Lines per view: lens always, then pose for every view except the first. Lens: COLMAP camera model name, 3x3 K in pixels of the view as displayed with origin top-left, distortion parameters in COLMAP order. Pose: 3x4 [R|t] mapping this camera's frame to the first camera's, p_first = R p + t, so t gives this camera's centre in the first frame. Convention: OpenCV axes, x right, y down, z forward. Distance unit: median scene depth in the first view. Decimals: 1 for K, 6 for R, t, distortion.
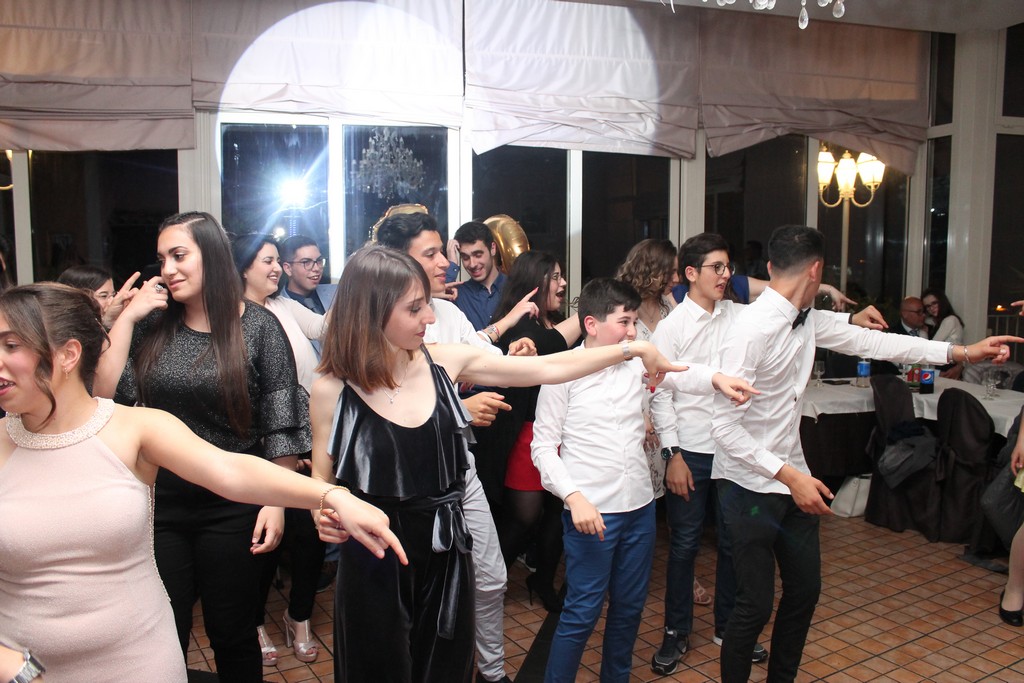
lens RADIAL K [[871.6, 0, 515.8], [0, 871.6, 345.1], [0, 0, 1]] dist [-0.168764, 0.159706]
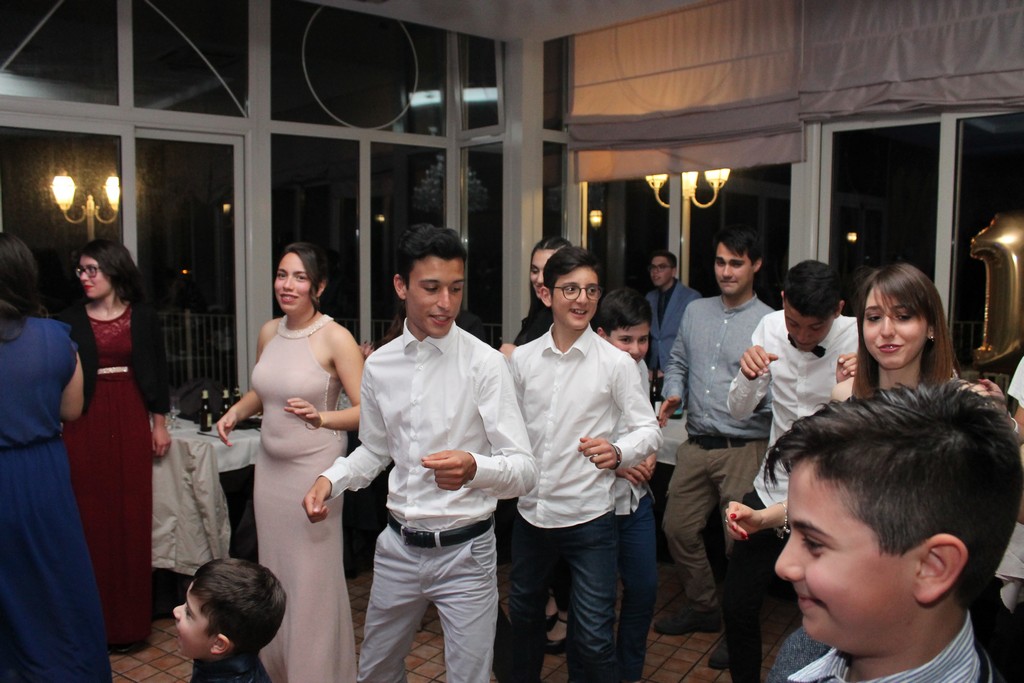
lens RADIAL K [[871.6, 0, 515.8], [0, 871.6, 345.1], [0, 0, 1]] dist [-0.168764, 0.159706]
pose [[0.438735, 0.093006, -0.893791, 0.335105], [-0.105938, 0.993047, 0.051333, -0.029037], [0.892350, 0.072165, 0.445537, 0.235445]]
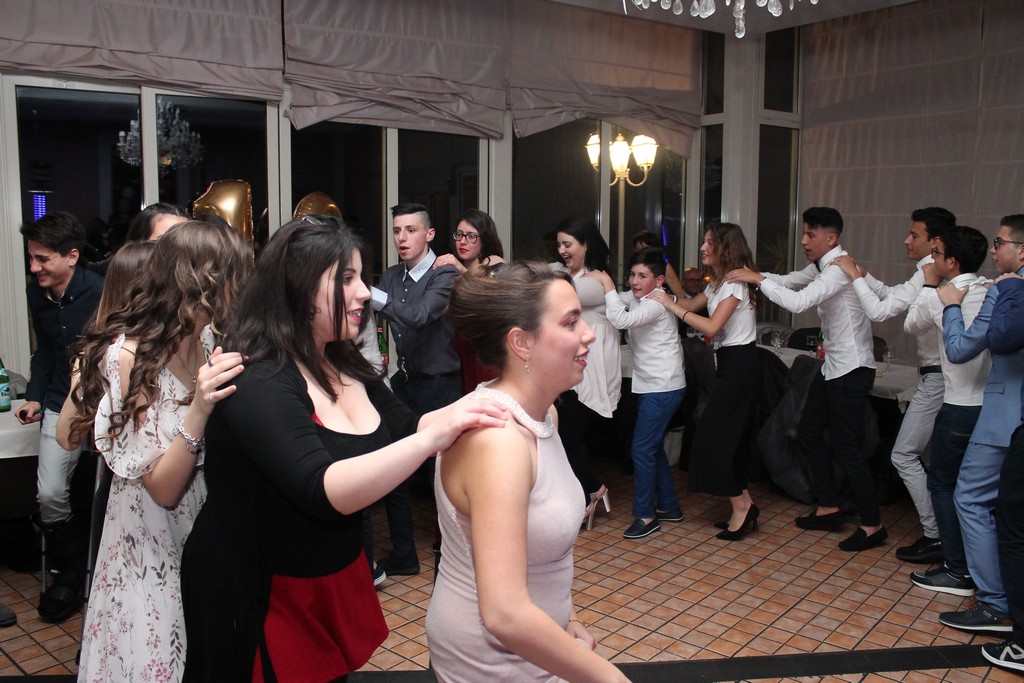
lens RADIAL K [[871.6, 0, 515.8], [0, 871.6, 345.1], [0, 0, 1]] dist [-0.168764, 0.159706]
pose [[0.952203, -0.036293, 0.303303, -0.105707], [0.028229, 0.999123, 0.030931, 0.002015], [-0.304159, -0.020890, 0.952392, -0.011165]]
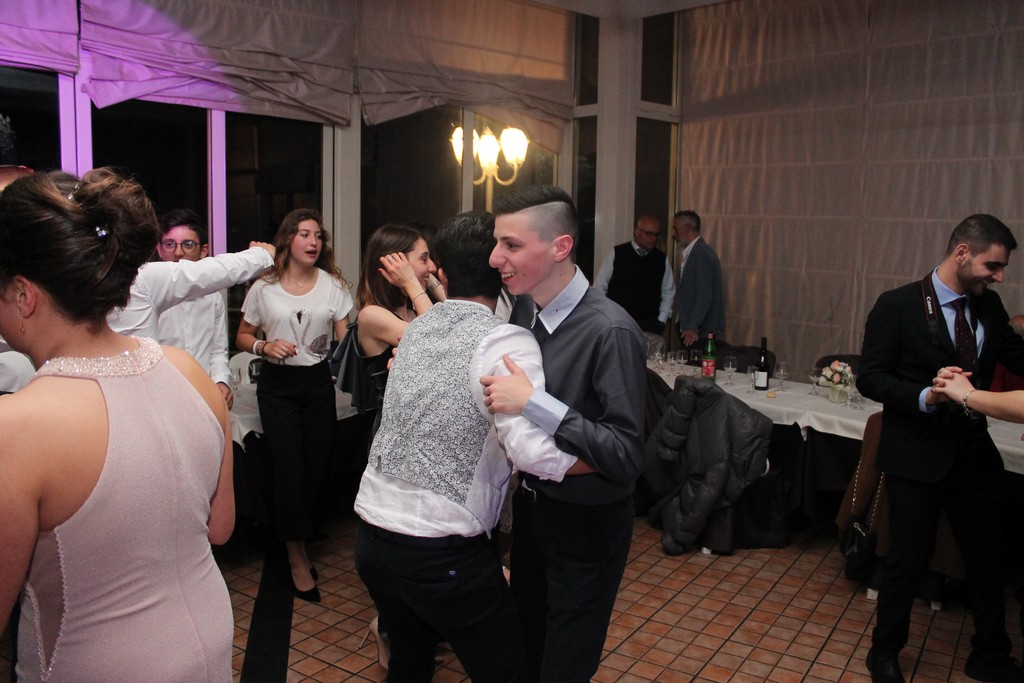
lens RADIAL K [[871.6, 0, 515.8], [0, 871.6, 345.1], [0, 0, 1]] dist [-0.168764, 0.159706]
pose [[0.900215, -0.041749, 0.433439, -0.039800], [0.031108, 0.999016, 0.031617, -0.006598], [-0.434333, -0.014978, 0.900628, 0.094428]]
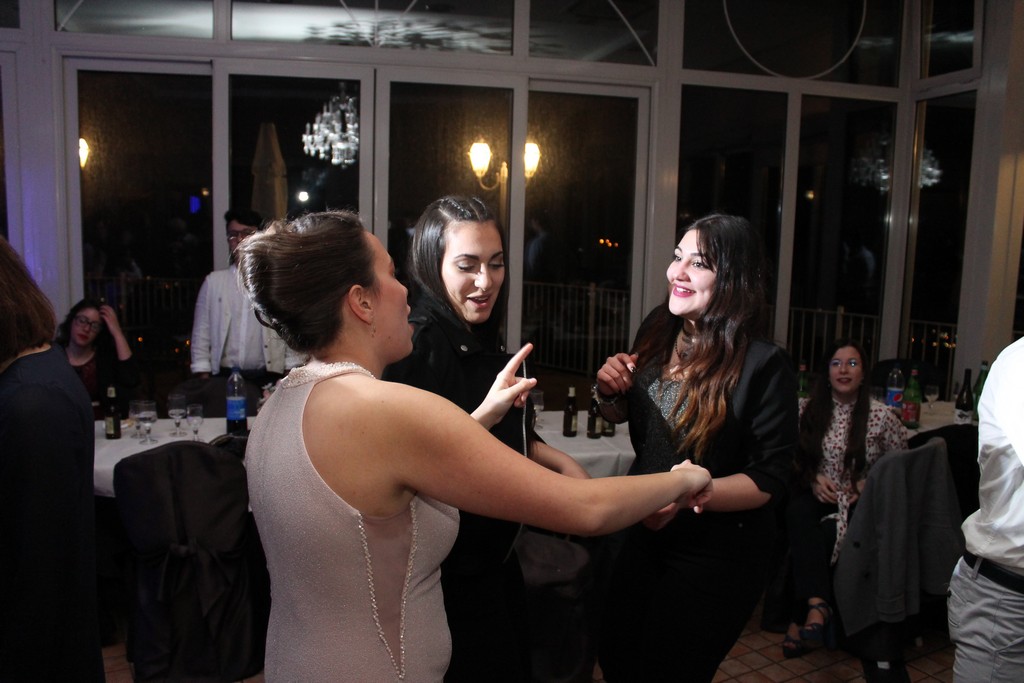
lens RADIAL K [[868.9, 0, 512.0], [0, 868.9, 341.5], [0, 0, 1]] dist [-0.168266, 0.158473]
pose [[-0.032022, 0.129965, -0.991001, 0.178035], [-0.138896, 0.981311, 0.133182, -0.031426], [0.989789, 0.141911, -0.013371, 0.285982]]
